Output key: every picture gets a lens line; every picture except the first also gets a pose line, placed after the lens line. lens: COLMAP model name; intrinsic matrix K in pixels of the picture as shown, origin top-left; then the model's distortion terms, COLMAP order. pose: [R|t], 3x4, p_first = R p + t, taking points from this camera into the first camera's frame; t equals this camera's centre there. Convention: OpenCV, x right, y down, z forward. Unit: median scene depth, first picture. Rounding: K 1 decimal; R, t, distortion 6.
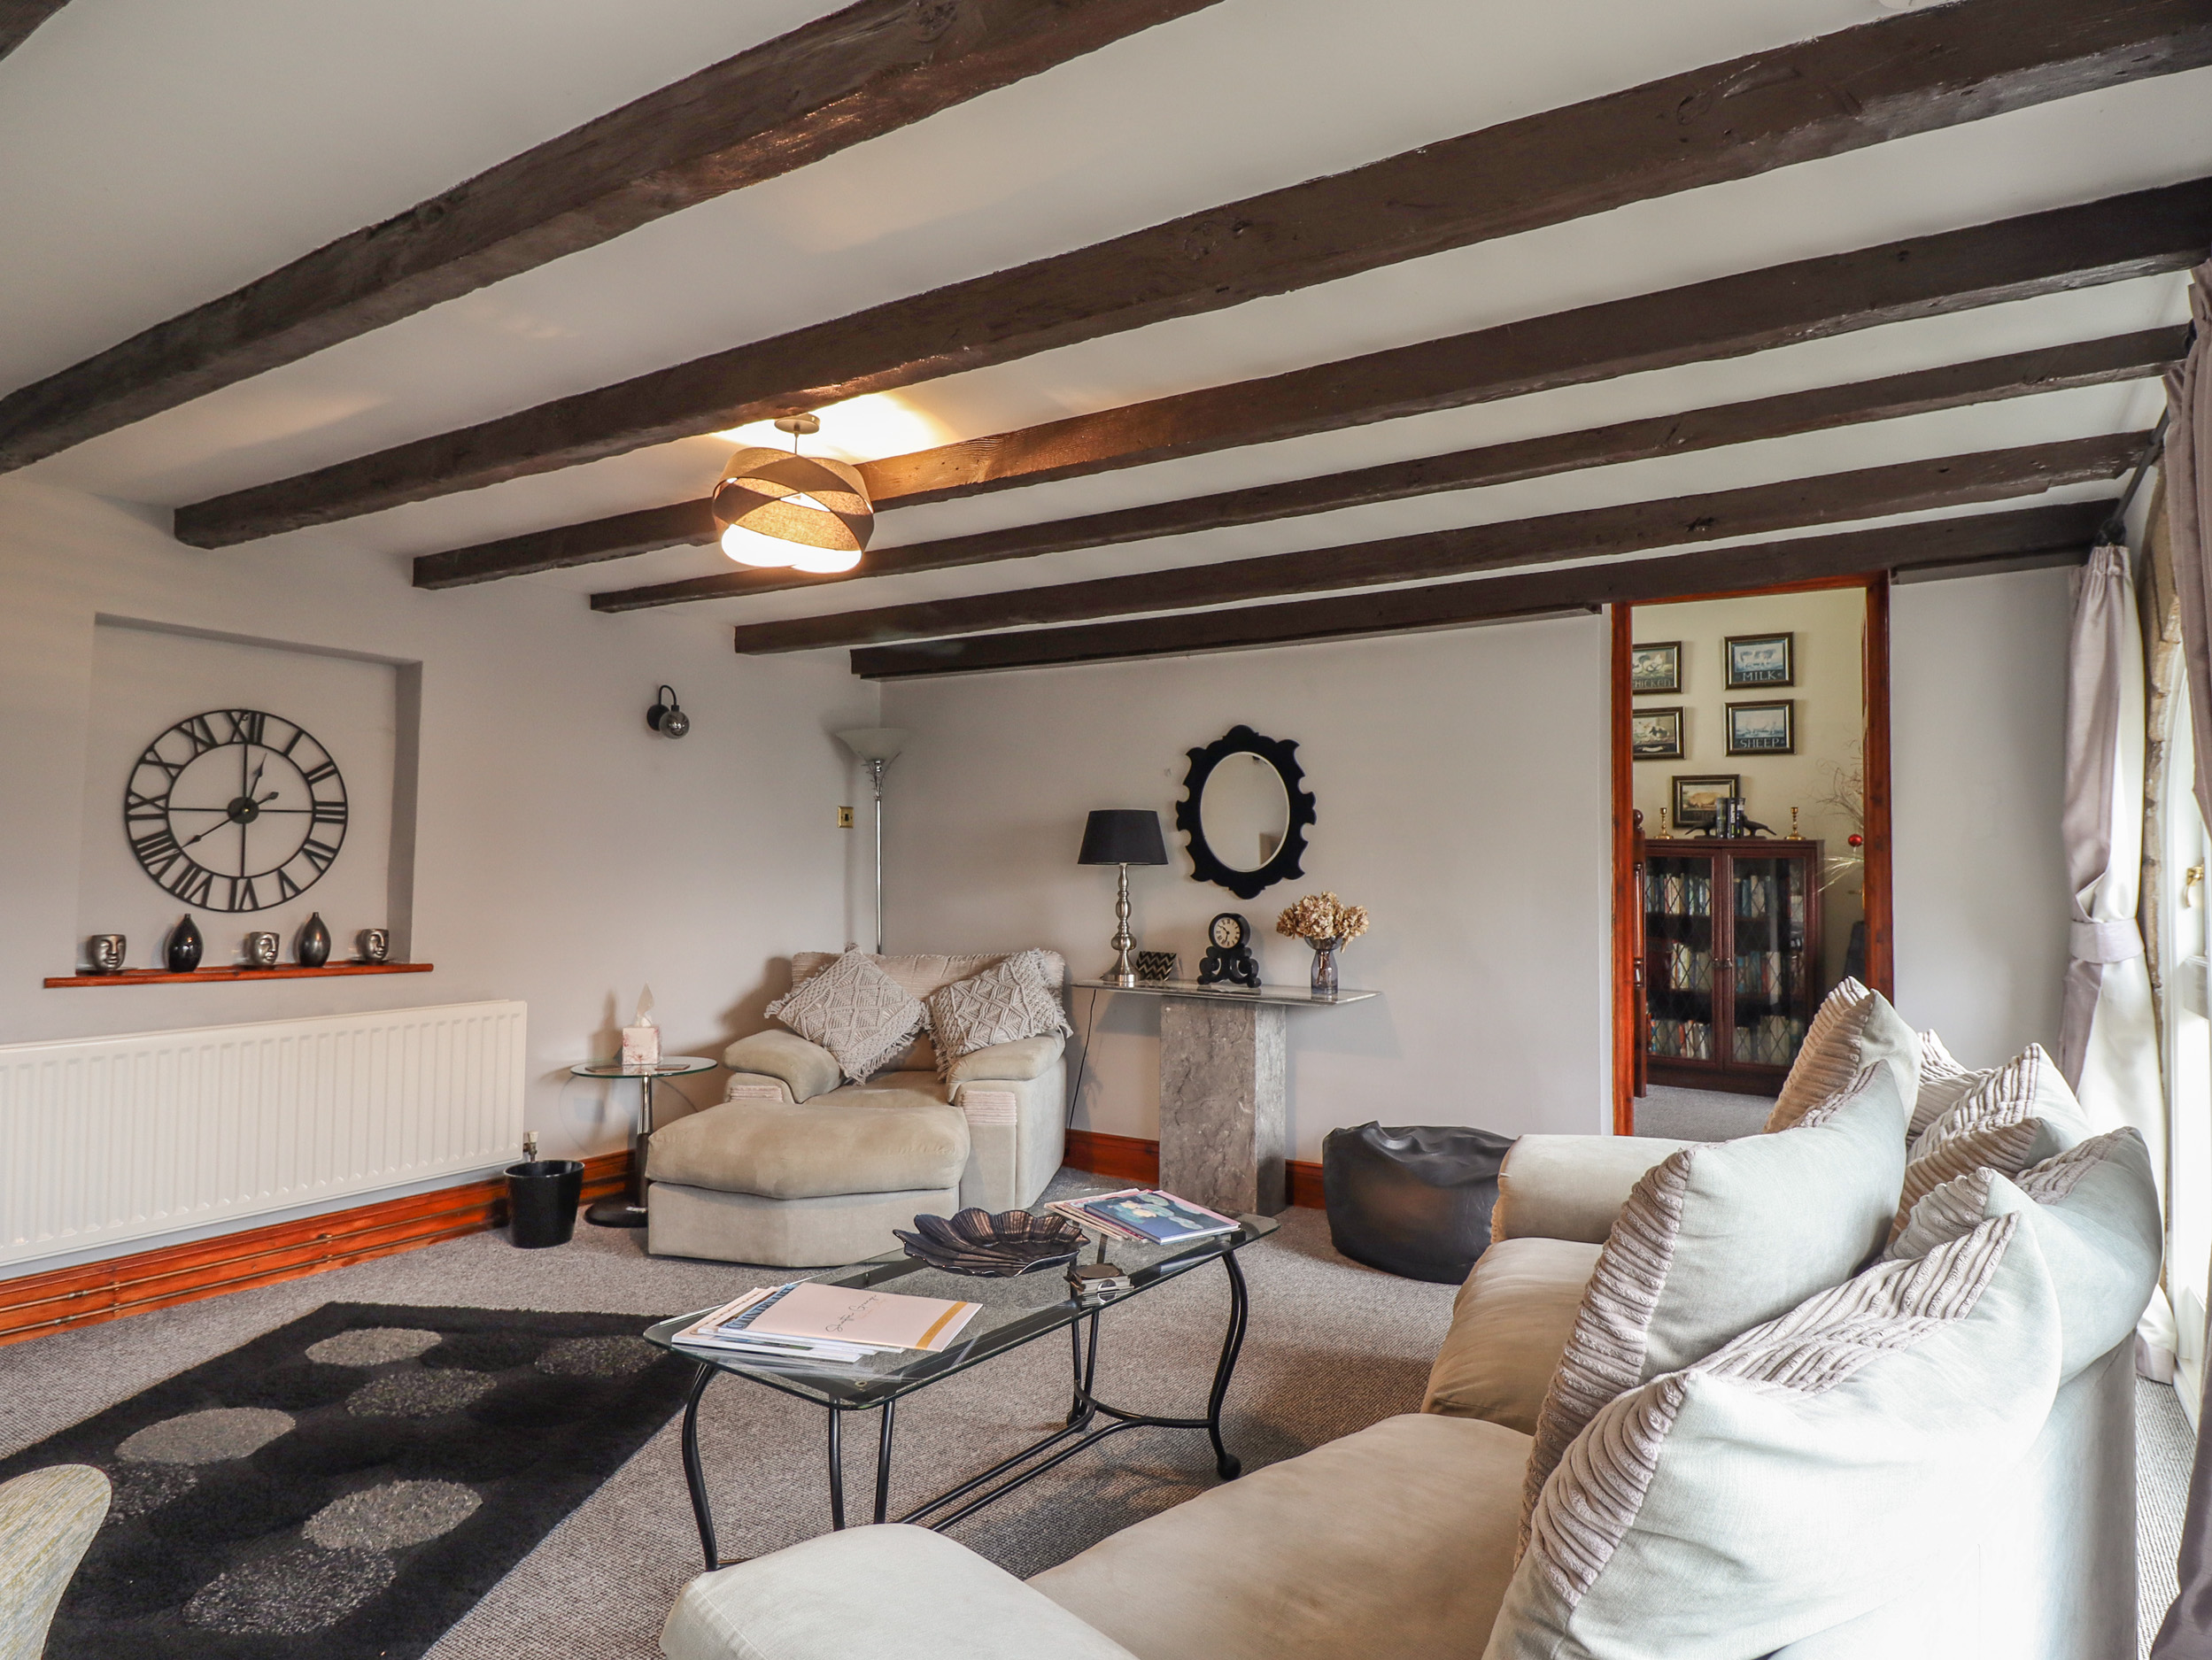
lens RADIAL K [[1187.4, 0, 1106.0], [0, 1187.4, 830.0], [0, 0, 1]] dist [-0.002969, -0.000565]
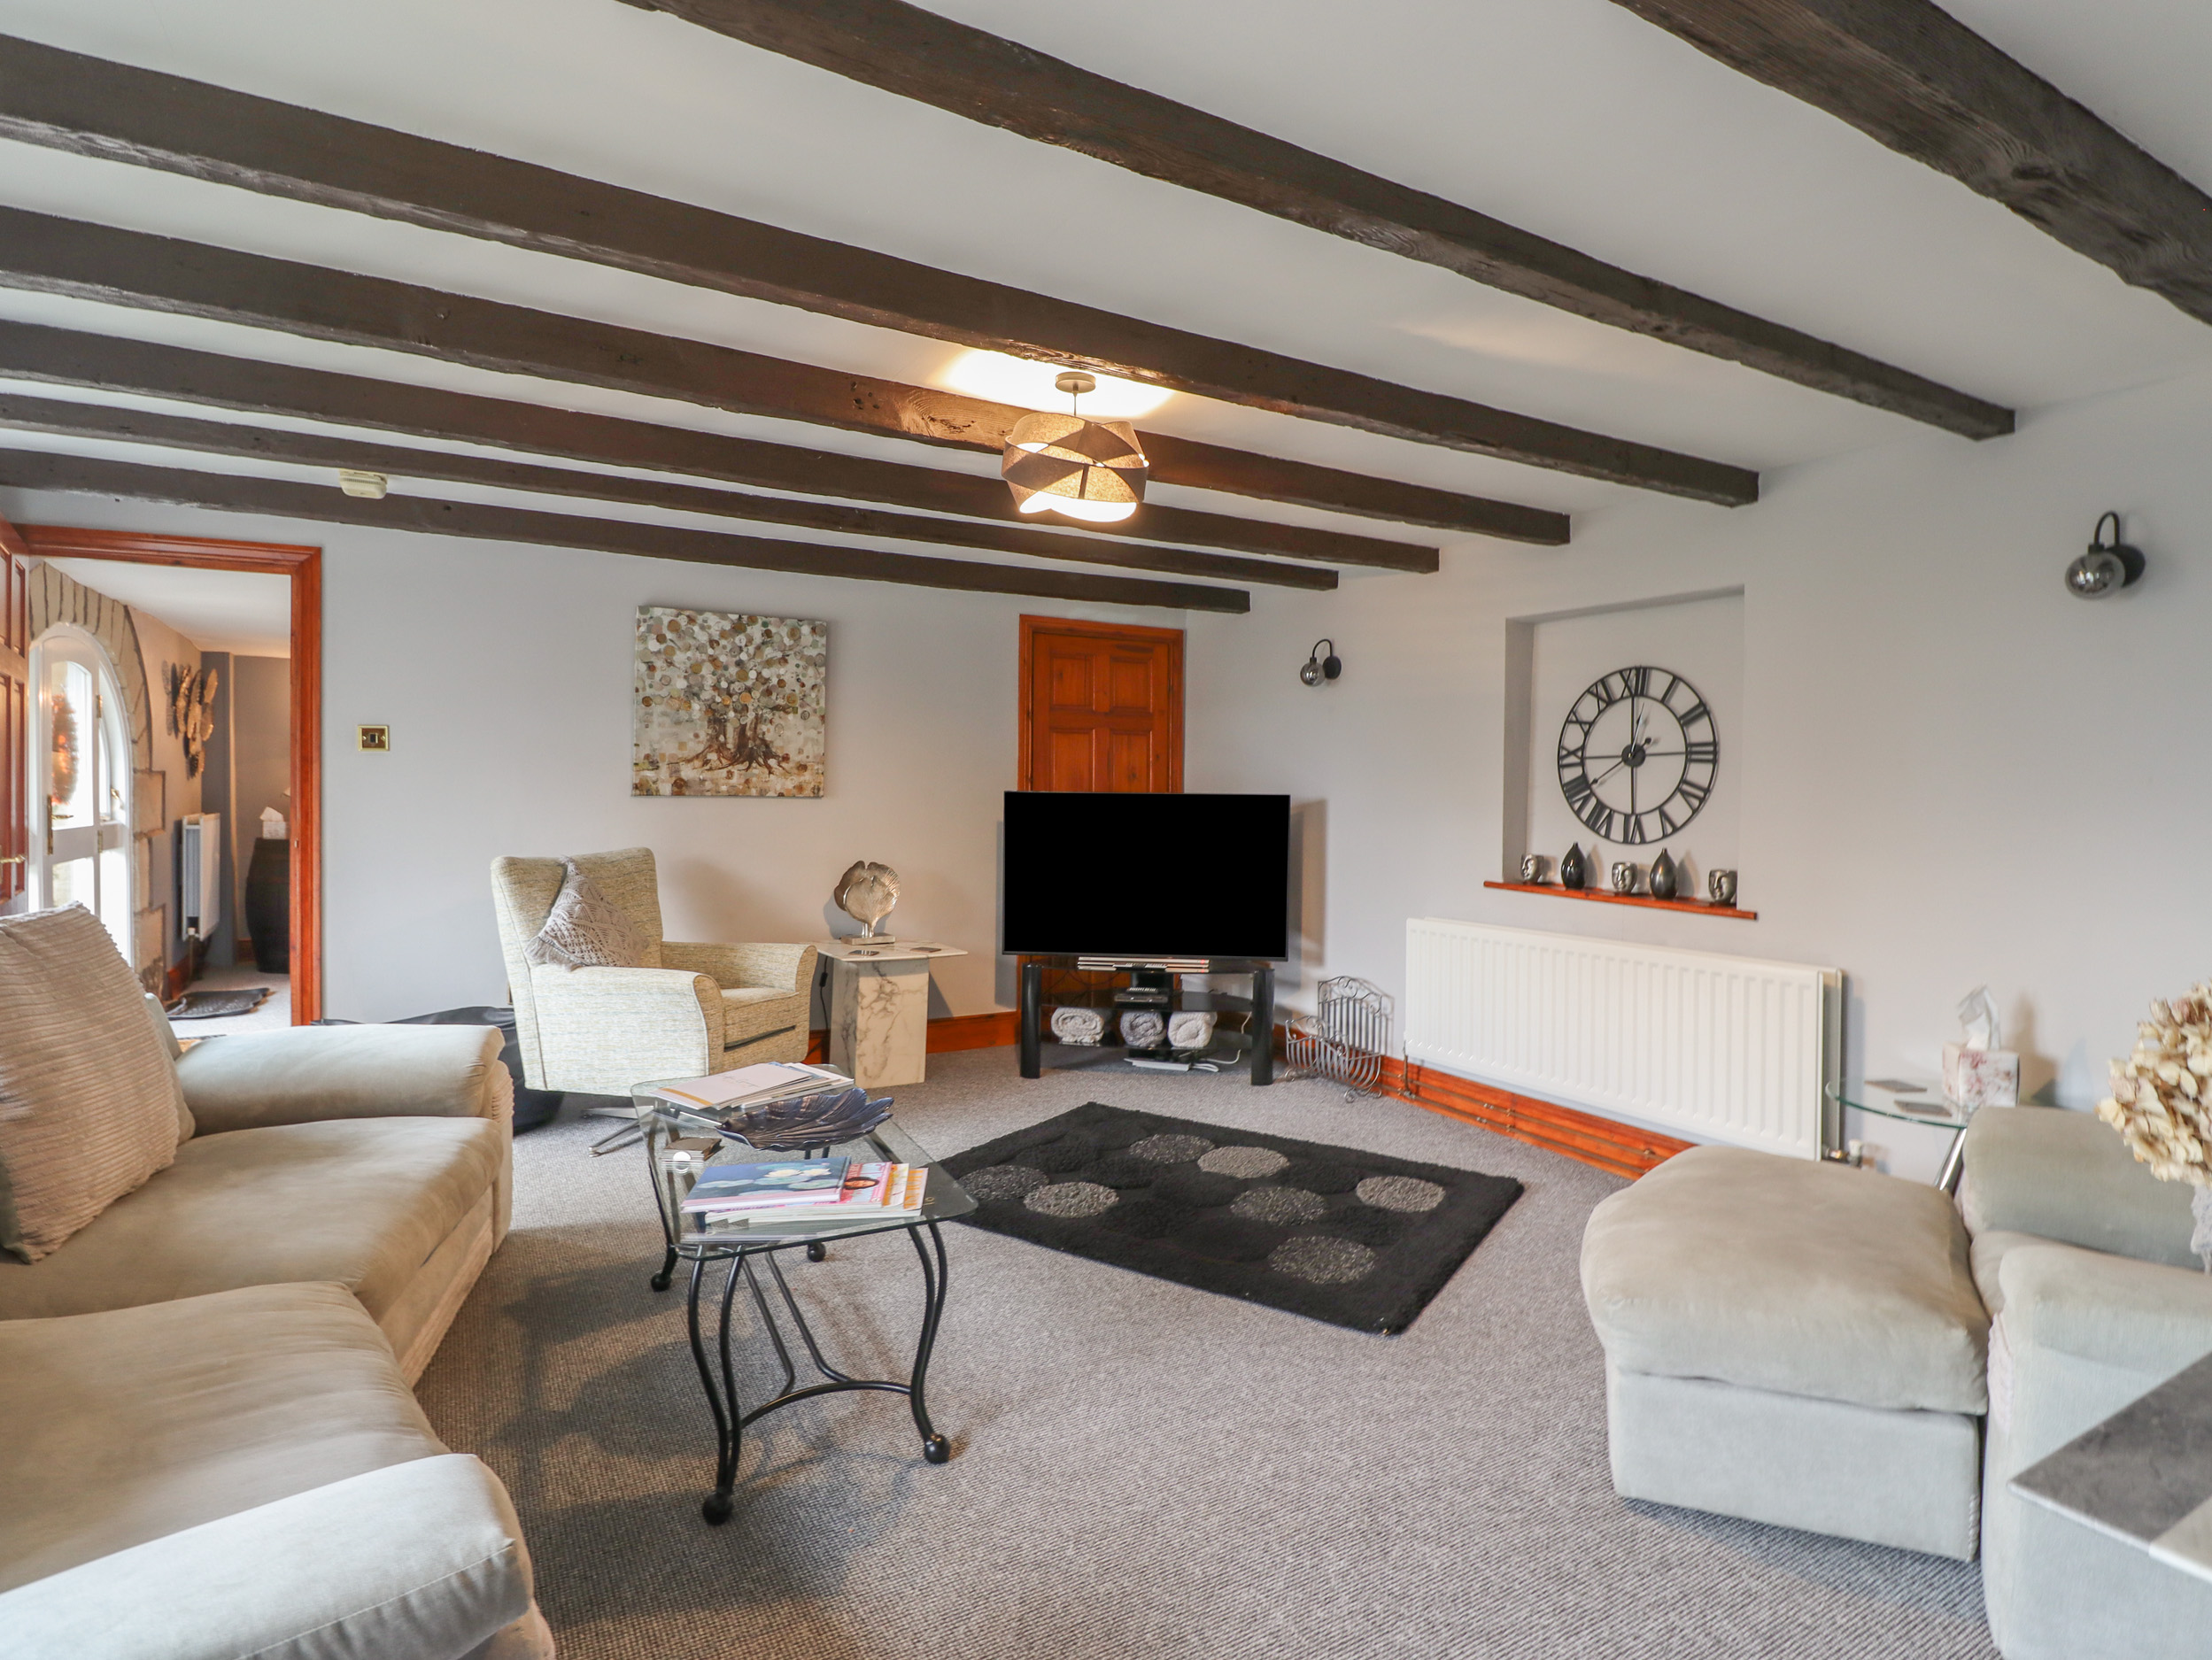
lens RADIAL K [[1056.1, 0, 1106.0], [0, 1056.1, 830.0], [0, 0, 1]] dist [-0.000423, -0.000032]
pose [[-0.378828, 0.023857, -0.925160, 0.411875], [0.017701, 0.999672, 0.018531, 0.027541], [0.925298, -0.009356, -0.379126, 0.924758]]
